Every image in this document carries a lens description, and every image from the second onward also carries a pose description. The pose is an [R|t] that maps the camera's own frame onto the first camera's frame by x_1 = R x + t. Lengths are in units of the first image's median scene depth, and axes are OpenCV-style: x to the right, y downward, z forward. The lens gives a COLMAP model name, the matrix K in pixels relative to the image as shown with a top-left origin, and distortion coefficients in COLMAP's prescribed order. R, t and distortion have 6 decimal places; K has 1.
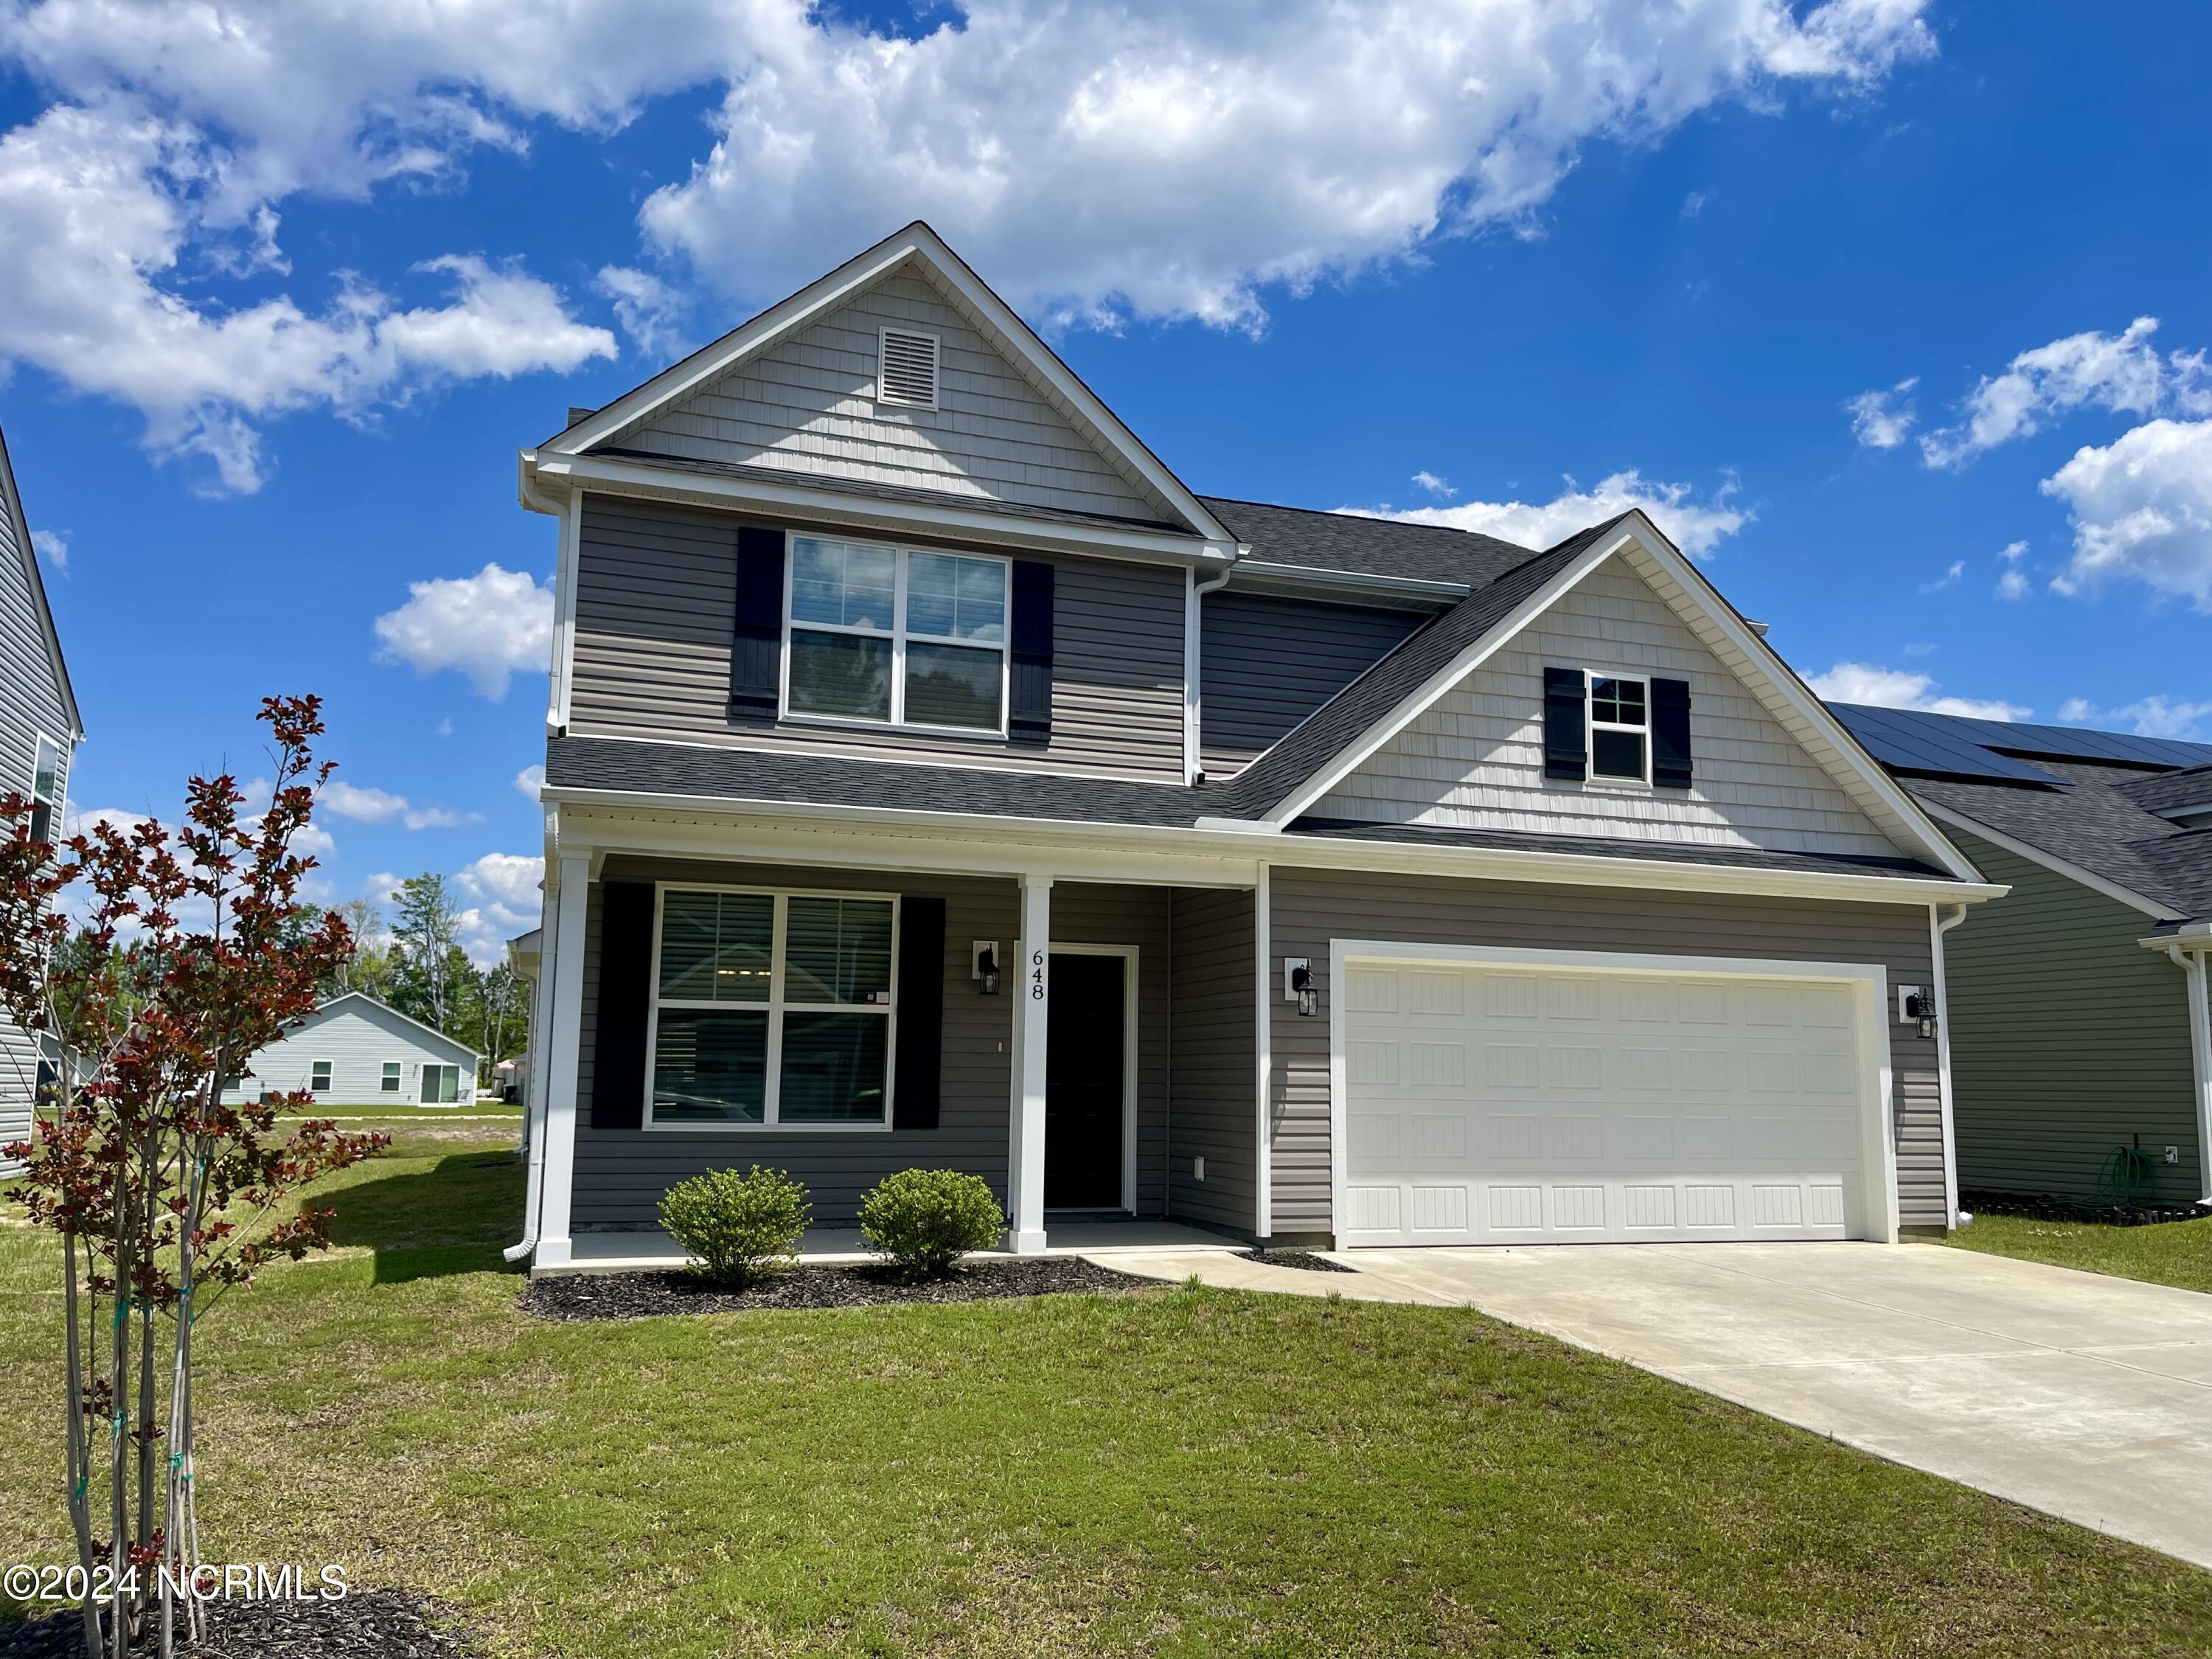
lens RADIAL K [[1667.1, 0, 1126.8], [0, 1667.1, 844.7], [0, 0, 1]] dist [0.056147, -0.070271]
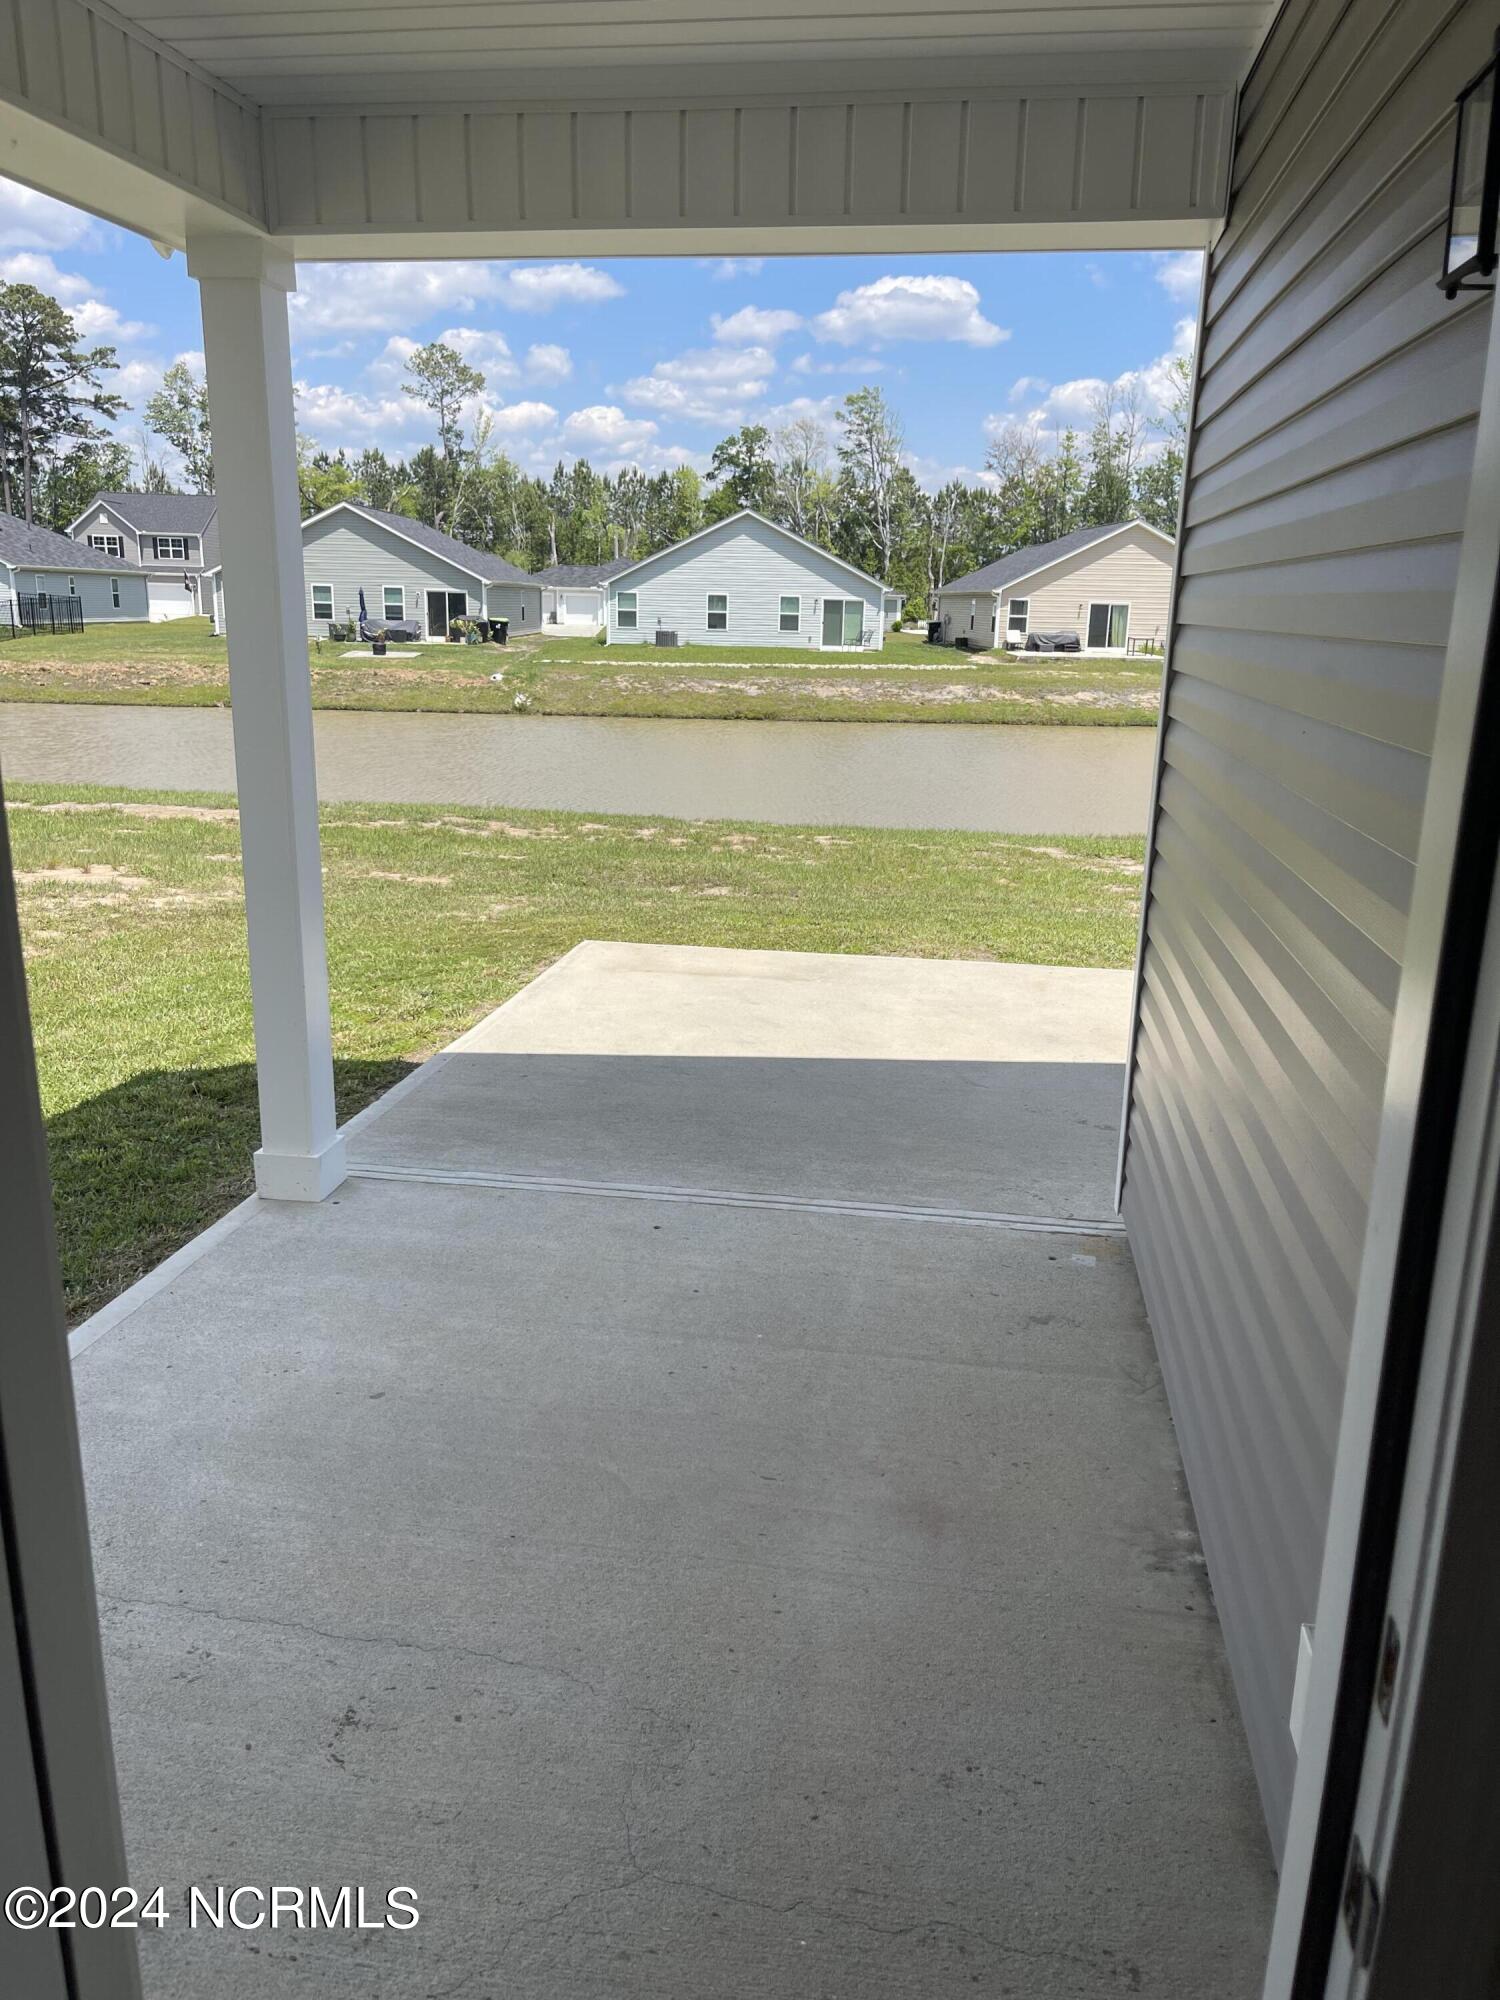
lens RADIAL K [[1507.3, 0, 750.9], [0, 1507.3, 1023.1], [0, 0, 1]] dist [0.056147, -0.070271]
pose [[0.881070, 0.131621, -0.454303, -0.453760], [0.059497, 0.922030, 0.382518, 0.202799], [0.469229, -0.364055, 0.804542, 1.755065]]
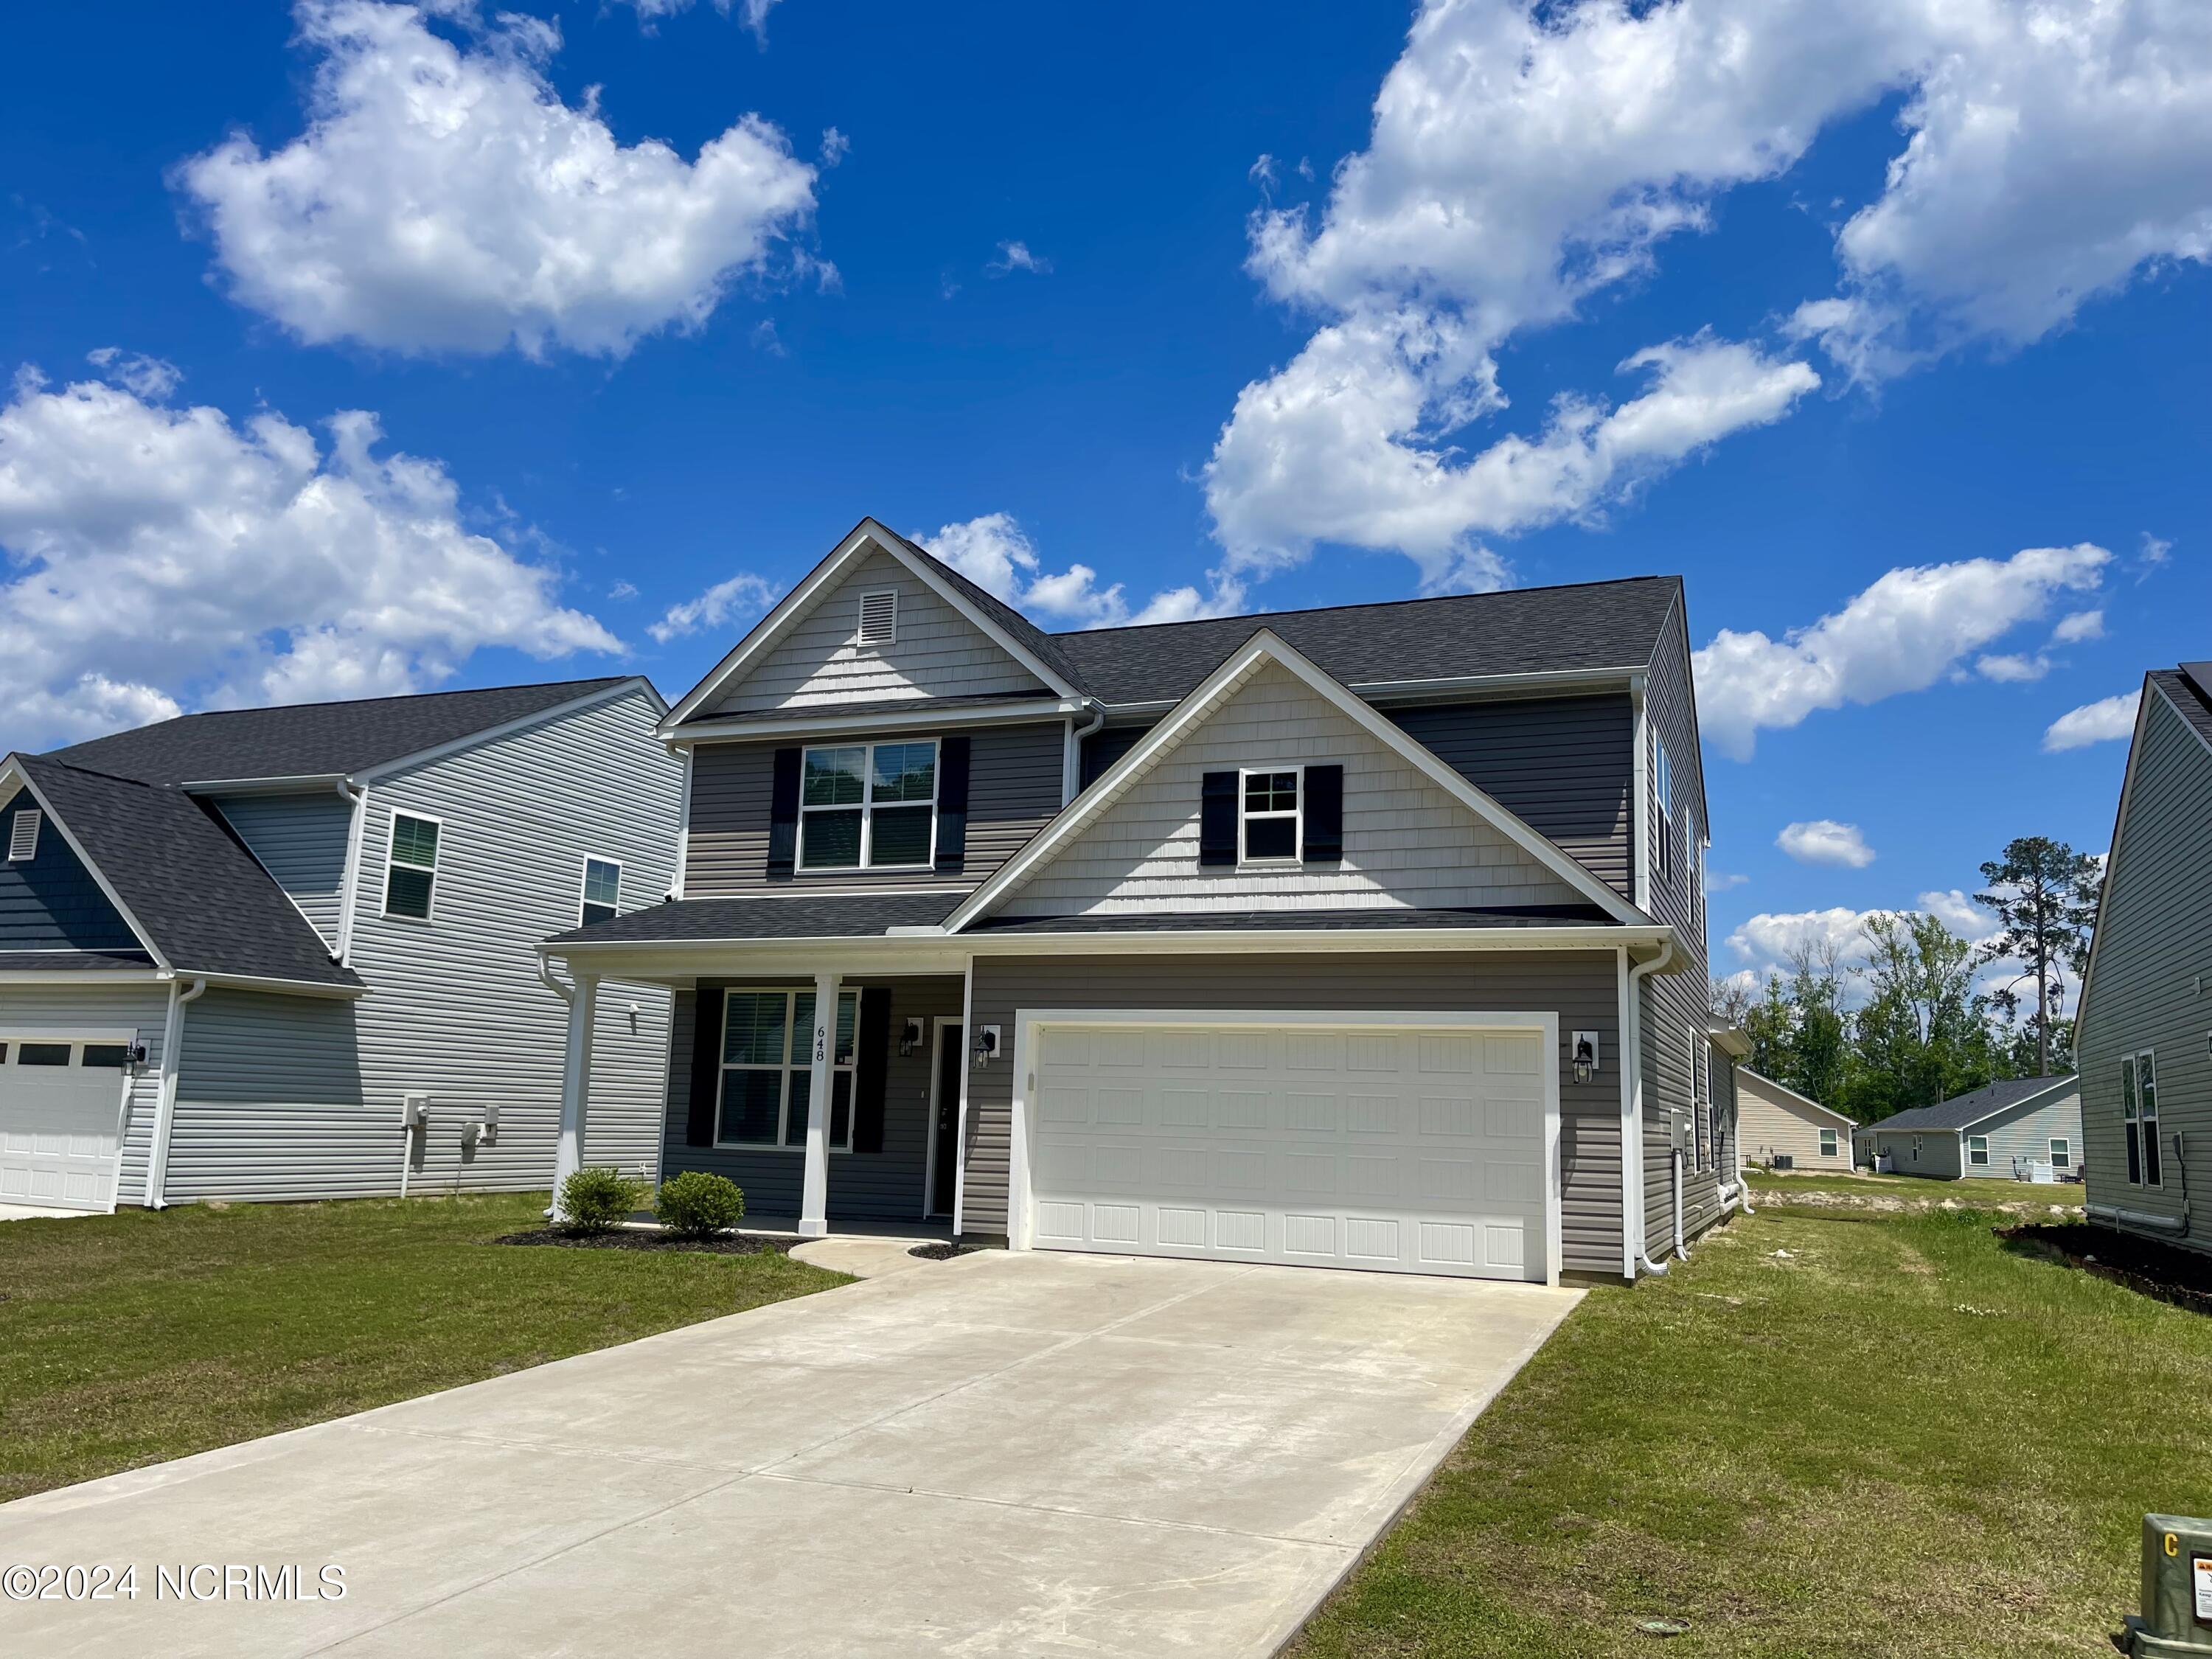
lens RADIAL K [[1667.1, 0, 1122.9], [0, 1667.1, 831.6], [0, 0, 1]] dist [0.056147, -0.070271]
pose [[0.747443, -0.104876, -0.655996, 0.940629], [0.076048, 0.994477, -0.072341, 0.016672], [0.659959, 0.004184, 0.751290, 0.065771]]
